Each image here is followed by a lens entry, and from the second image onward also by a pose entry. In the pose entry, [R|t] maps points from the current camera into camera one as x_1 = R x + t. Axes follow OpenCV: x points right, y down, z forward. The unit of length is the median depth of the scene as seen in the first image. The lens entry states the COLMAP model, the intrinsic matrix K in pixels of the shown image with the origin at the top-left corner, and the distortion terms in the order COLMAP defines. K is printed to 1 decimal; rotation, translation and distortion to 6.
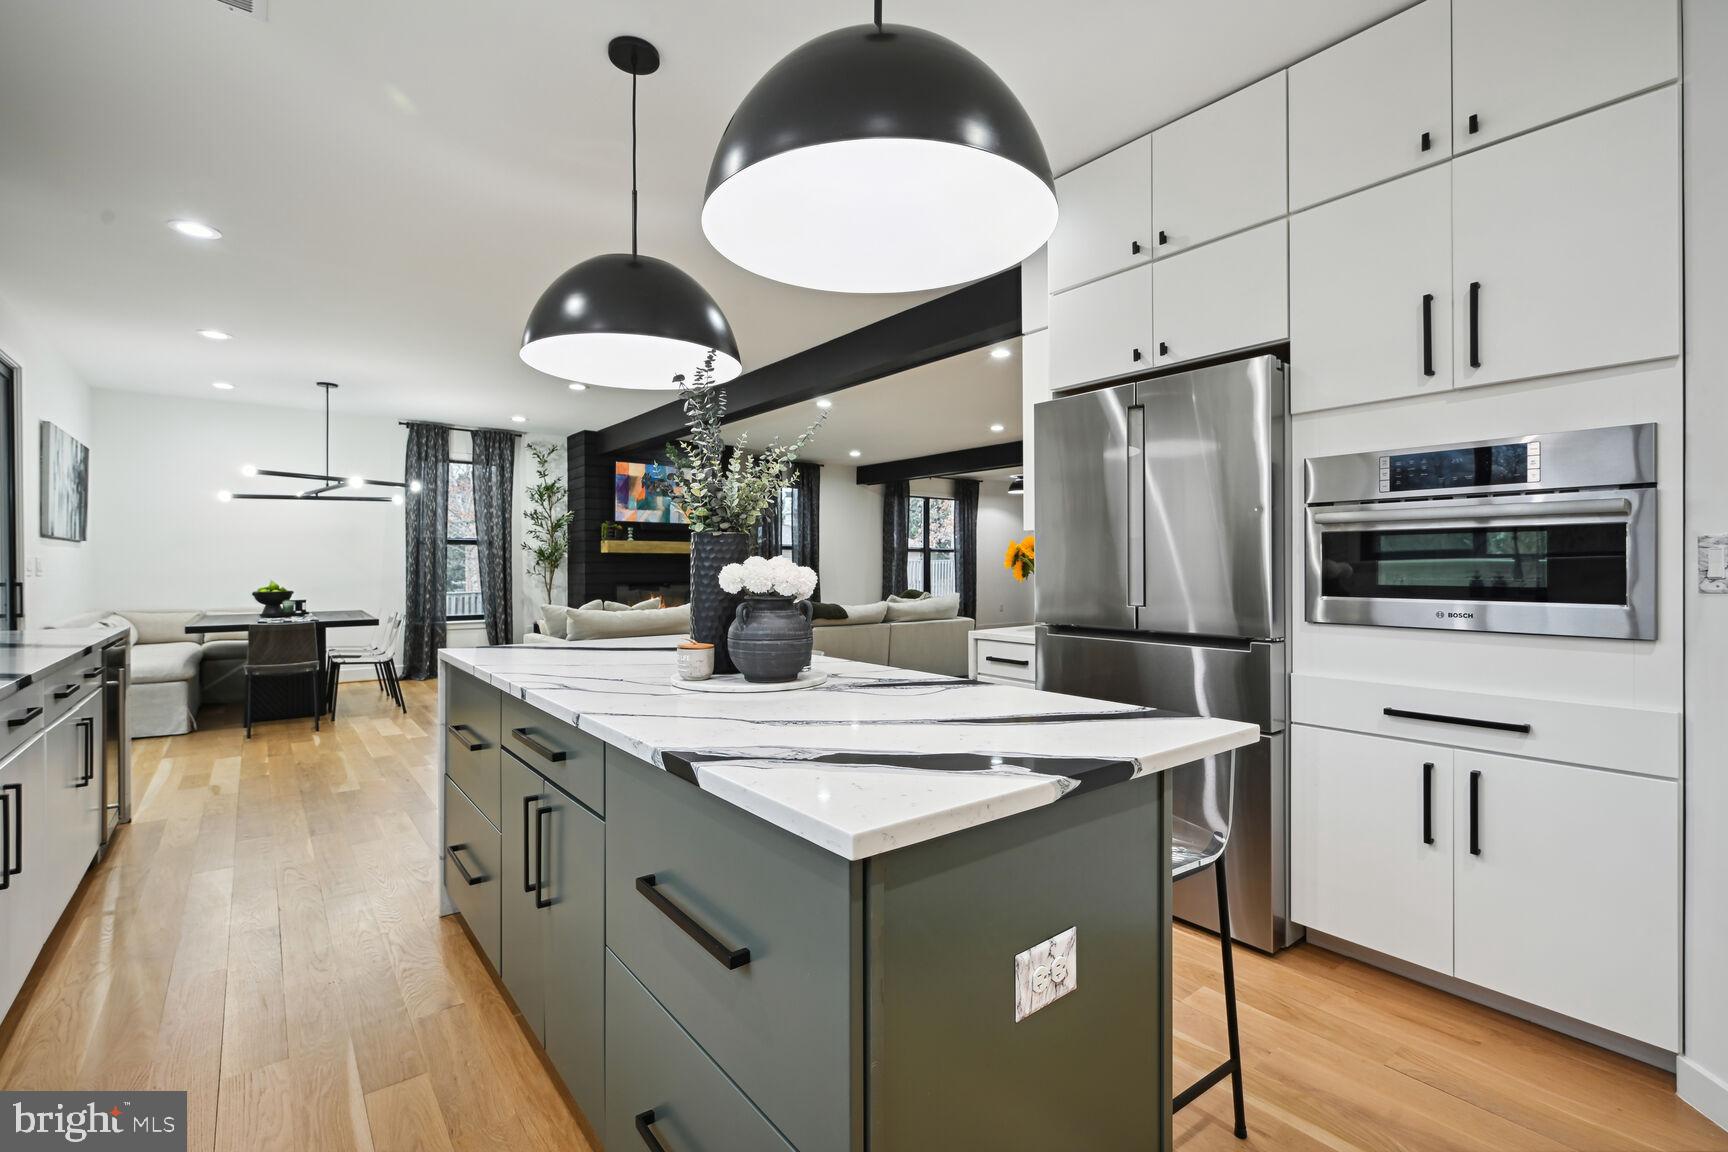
lens RADIAL K [[775.8, 0, 864.0], [0, 775.8, 576.0], [0, 0, 1]] dist [-0.000145, -0.000016]
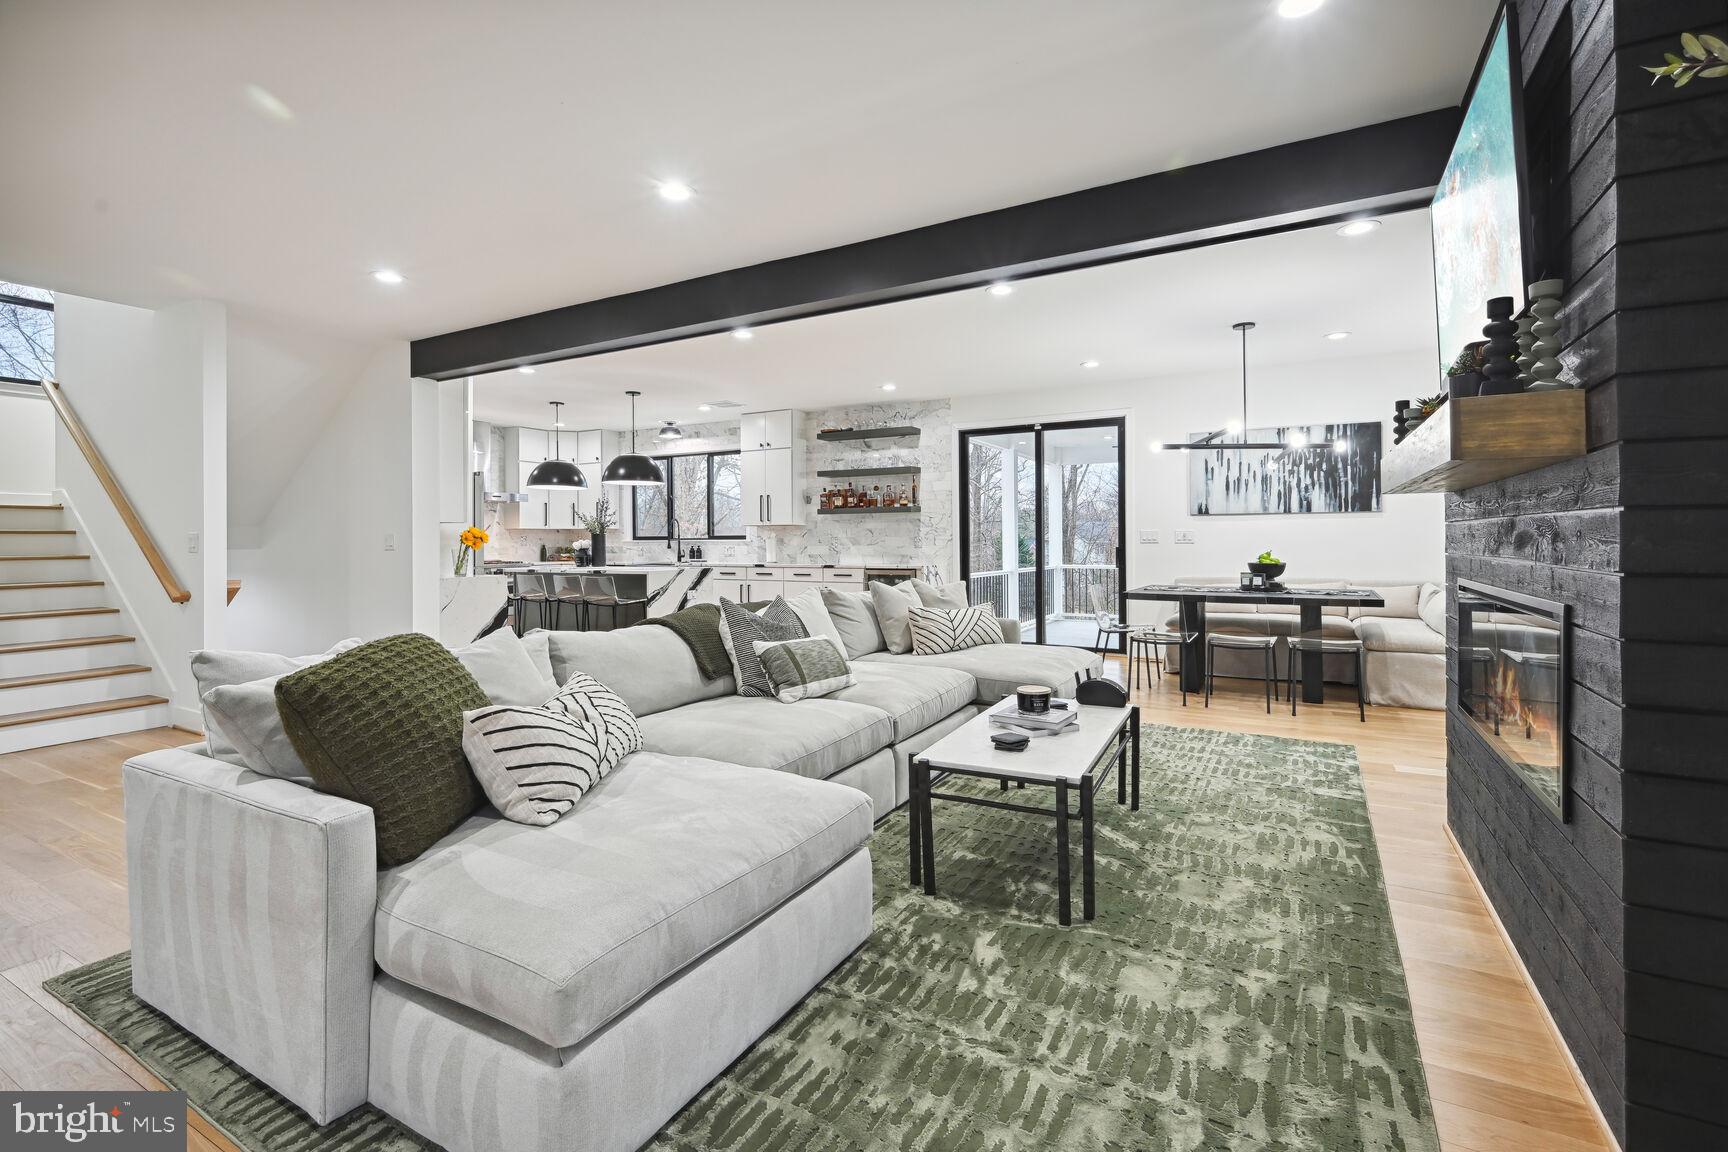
lens RADIAL K [[757.0, 0, 871.4], [0, 757.0, 536.2], [0, 0, 1]] dist [0.001987, 0.000249]
pose [[-0.916628, 0.007544, -0.399670, 0.021901], [0.005521, 0.999965, 0.006213, -0.015513], [0.399703, 0.003489, -0.916638, 1.192062]]
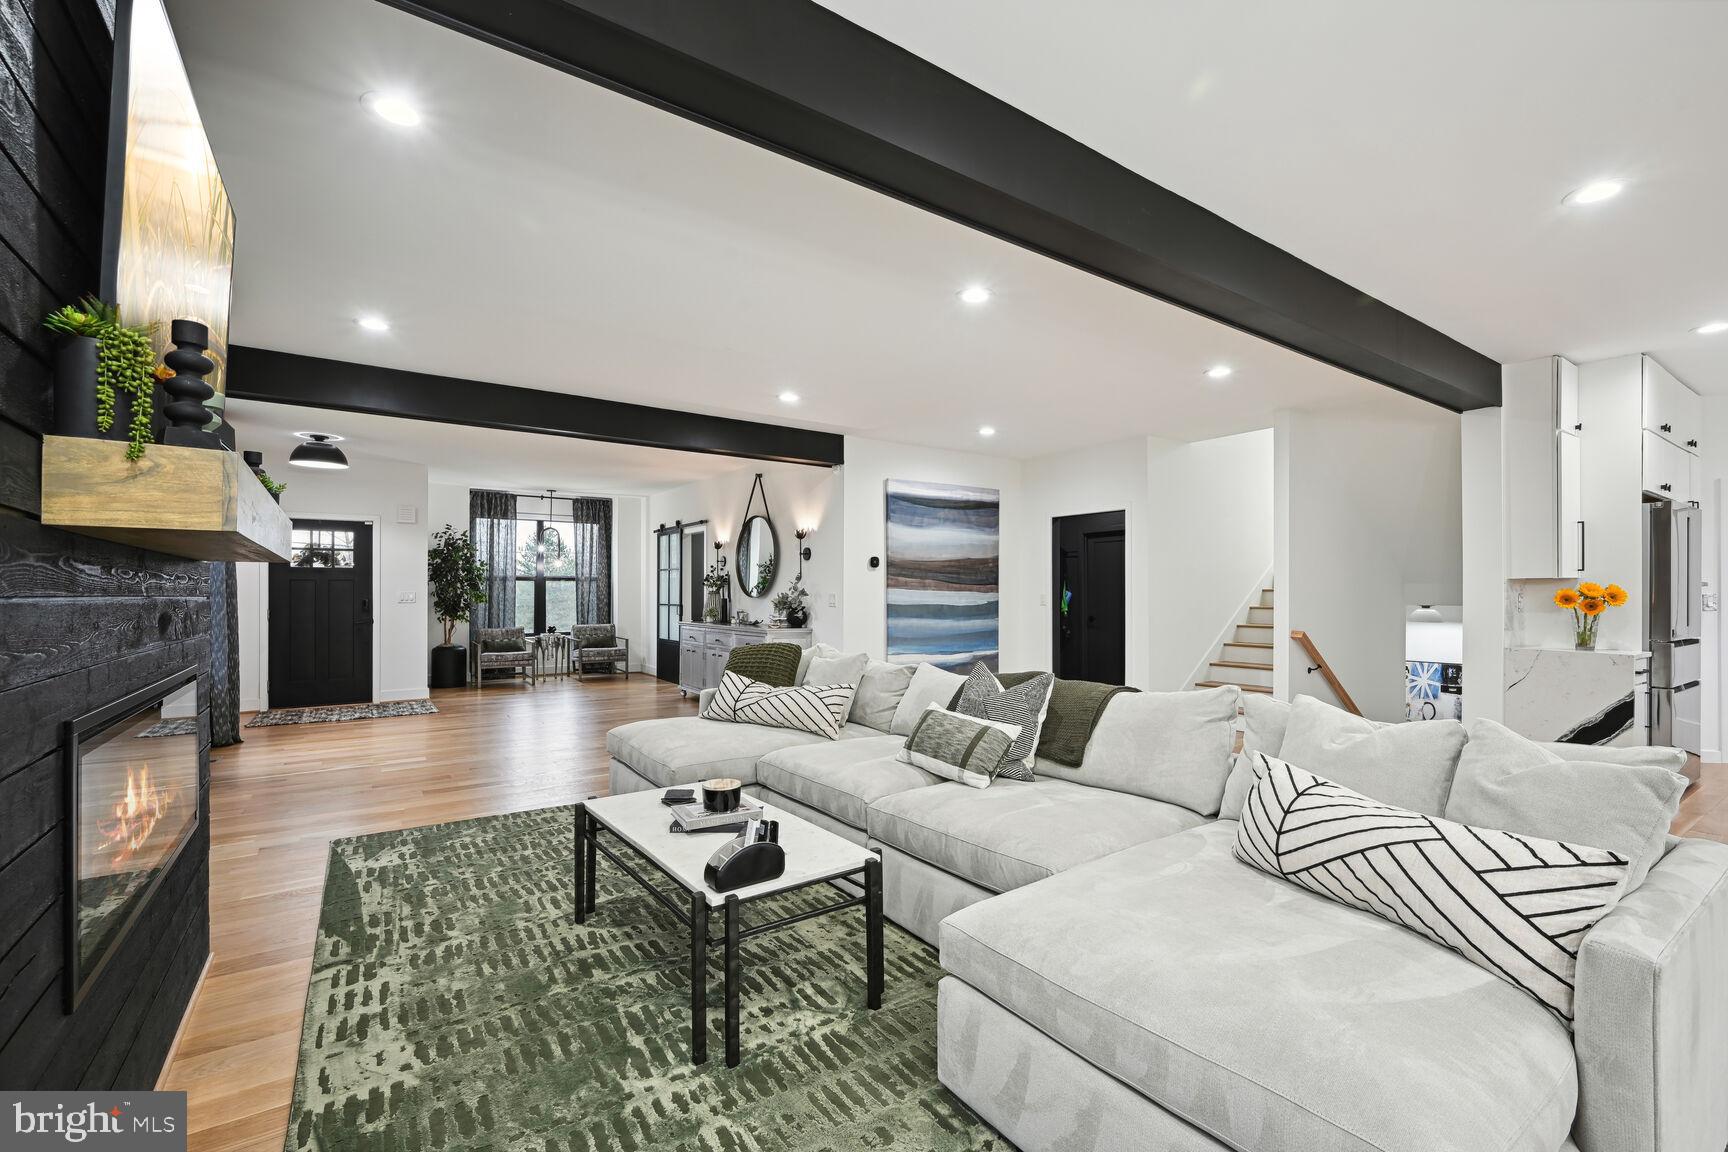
lens RADIAL K [[750.7, 0, 868.6], [0, 750.7, 589.4], [0, 0, 1]] dist [0.000834, 0.000043]
pose [[0.049860, 0.007662, 0.998727, -0.456159], [0.007755, 0.999937, -0.008059, -0.016668], [-0.998726, 0.008147, 0.049798, 0.846933]]
